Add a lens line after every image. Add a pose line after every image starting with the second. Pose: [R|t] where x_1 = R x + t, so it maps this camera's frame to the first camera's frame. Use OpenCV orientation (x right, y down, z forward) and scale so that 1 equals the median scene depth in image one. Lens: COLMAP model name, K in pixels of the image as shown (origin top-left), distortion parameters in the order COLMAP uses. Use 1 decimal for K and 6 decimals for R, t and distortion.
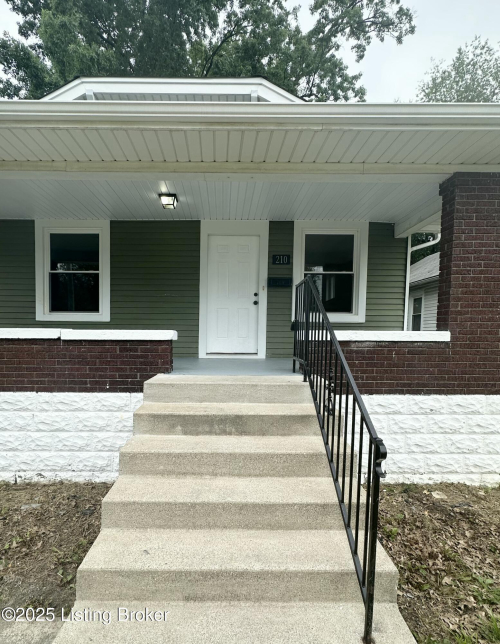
lens RADIAL K [[320.3, 0, 221.8], [0, 320.3, 350.8], [0, 0, 1]] dist [0.003168, -0.001946]
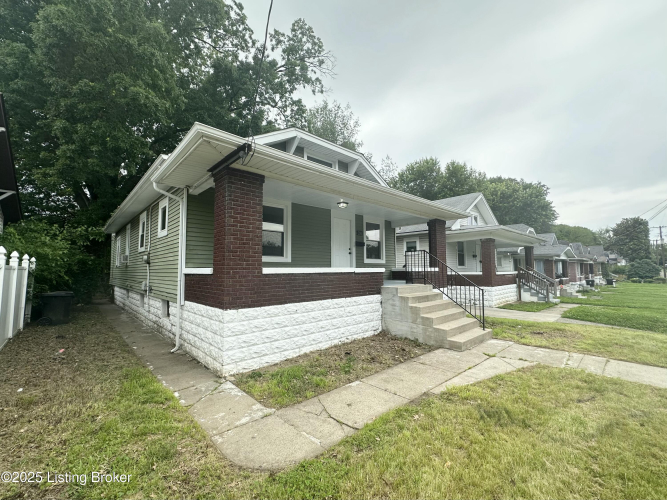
lens RADIAL K [[282.6, 0, 332.8], [0, 282.6, 249.7], [0, 0, 1]] dist [0.002387, 0.000041]
pose [[0.735695, 0.037812, 0.676256, -1.699274], [0.042211, 0.993940, -0.101496, -0.000292], [-0.675996, 0.103215, 0.729641, -0.292081]]
